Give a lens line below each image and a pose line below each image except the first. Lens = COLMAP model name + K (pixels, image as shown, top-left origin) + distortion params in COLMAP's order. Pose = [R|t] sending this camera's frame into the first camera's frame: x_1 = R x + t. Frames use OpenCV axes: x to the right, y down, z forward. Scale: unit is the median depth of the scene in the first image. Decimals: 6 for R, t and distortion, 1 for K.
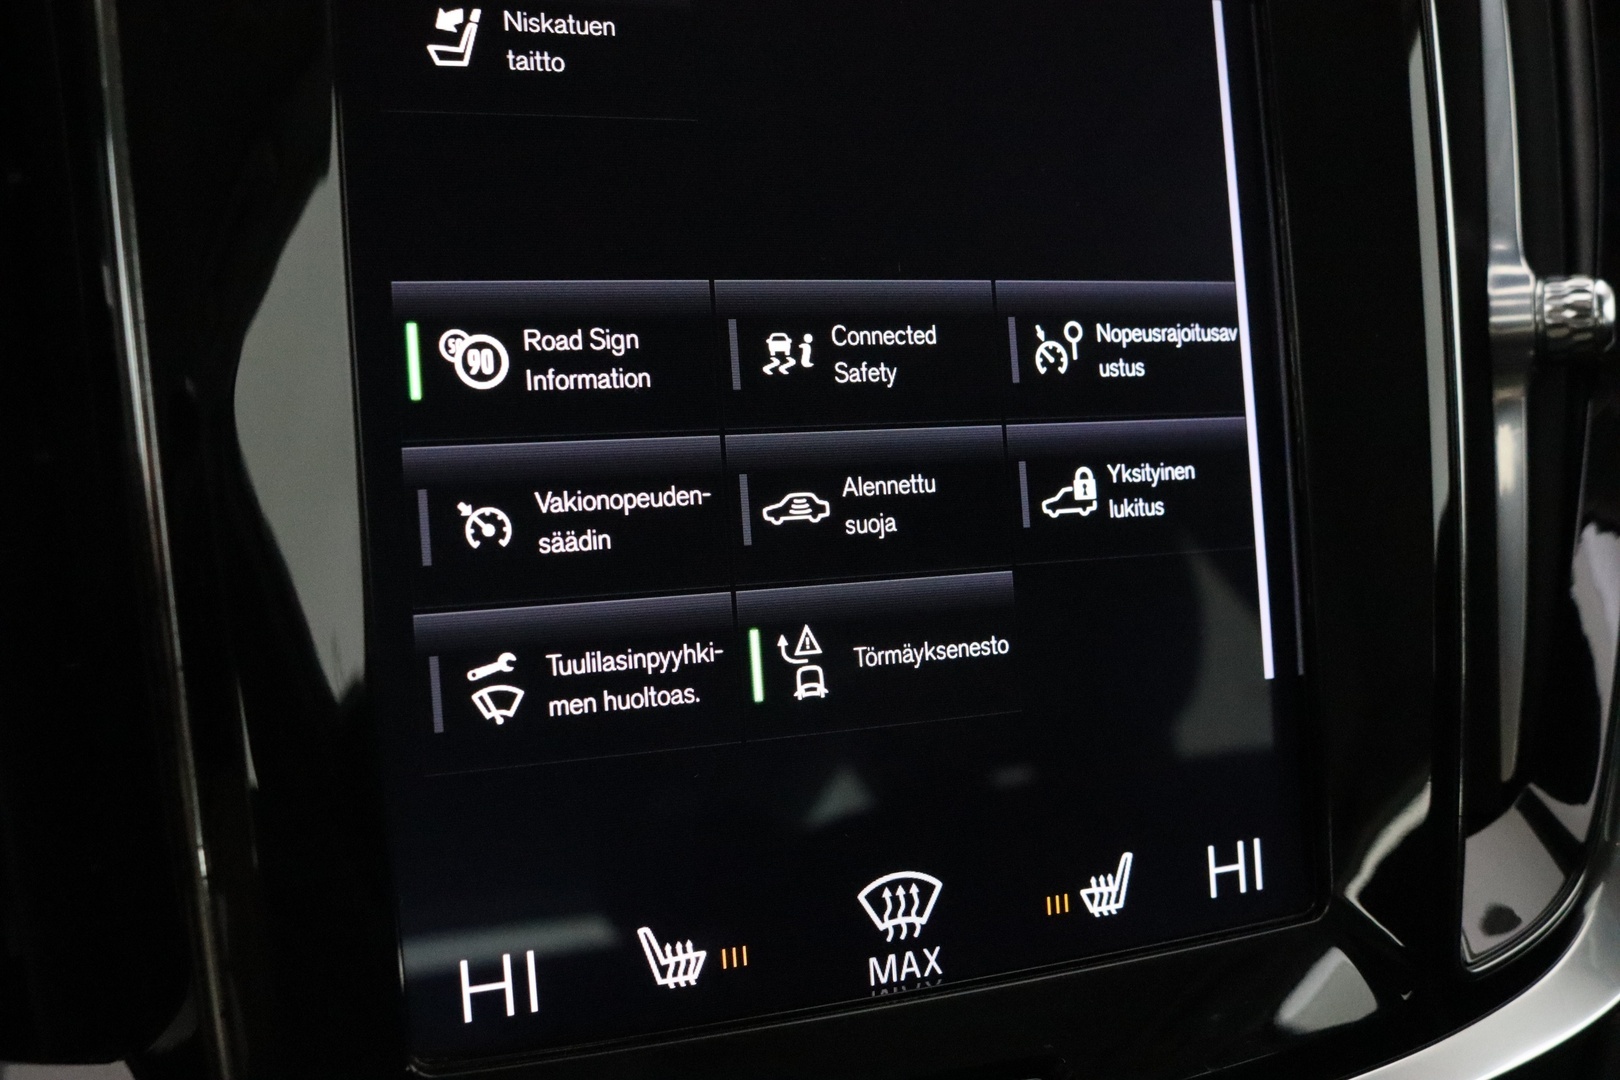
lens RADIAL K [[1651.3, 0, 742.8], [0, 1651.3, 561.1], [0, 0, 1]] dist [-0.103036, 0.014637]
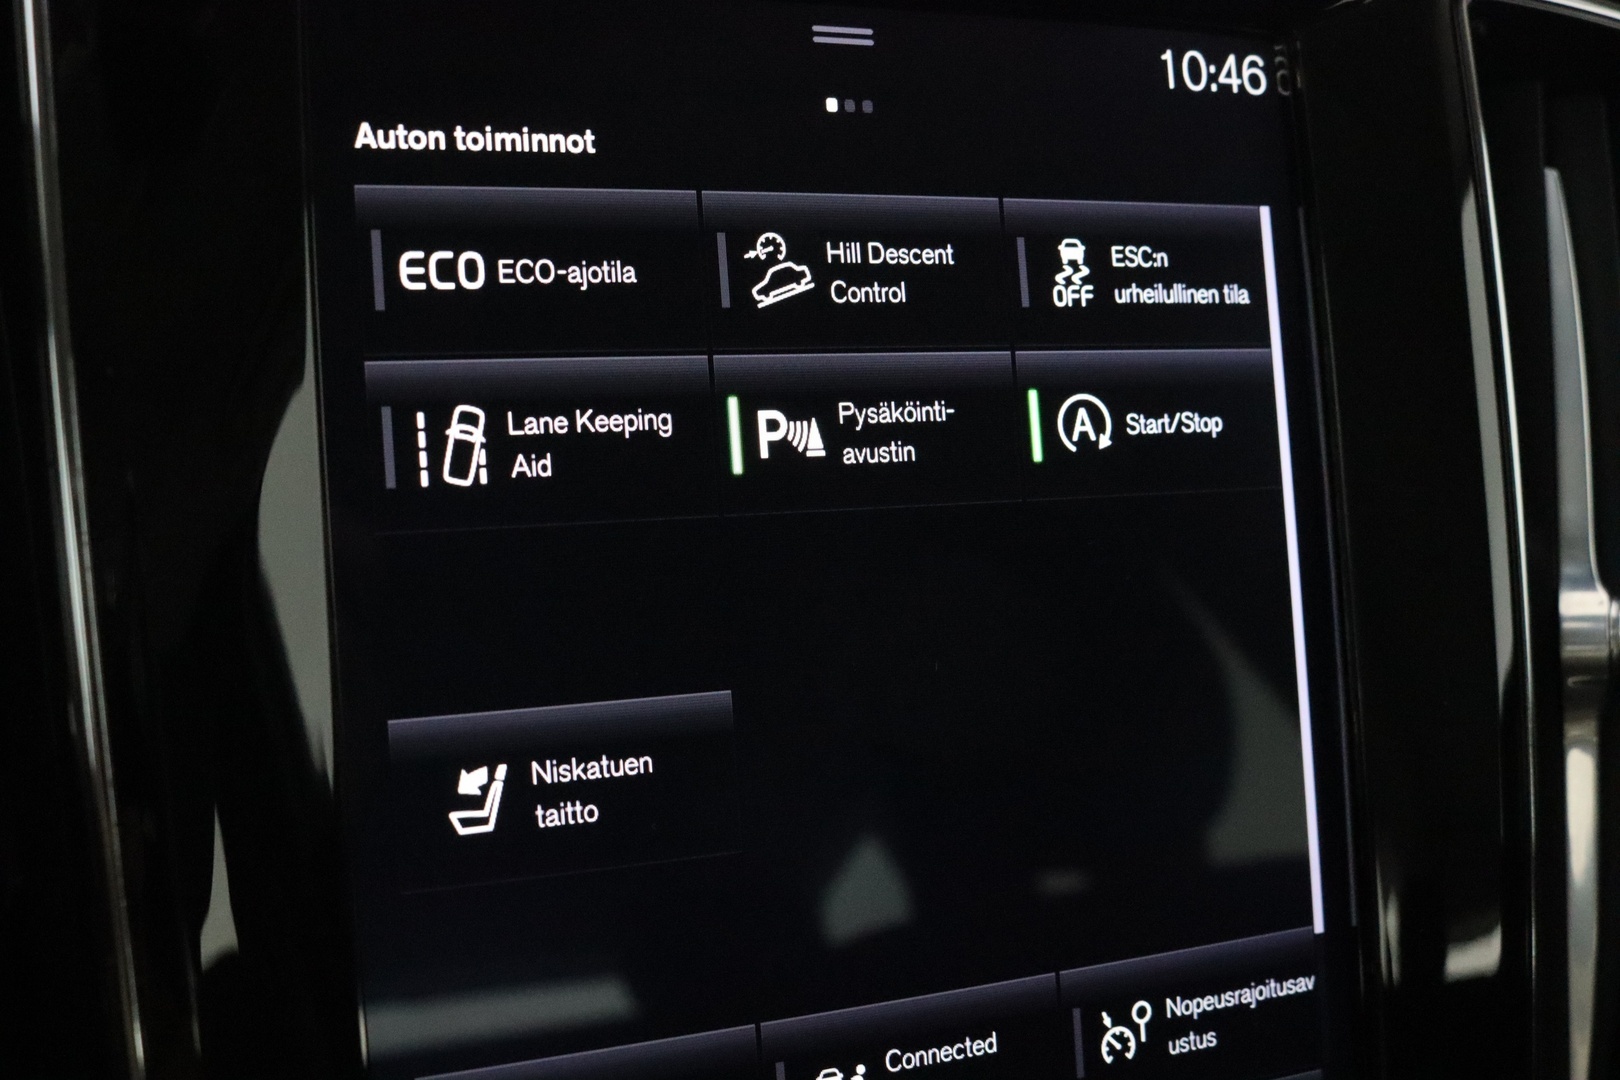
lens RADIAL K [[1783.1, 0, 777.7], [0, 1783.1, 544.3], [0, 0, 1]] dist [-0.112274, -0.013426]
pose [[0.999767, -0.000821, 0.021562, -0.026627], [0.001397, 0.999642, -0.026708, -0.381355], [-0.021532, 0.026732, 0.999411, -0.000824]]
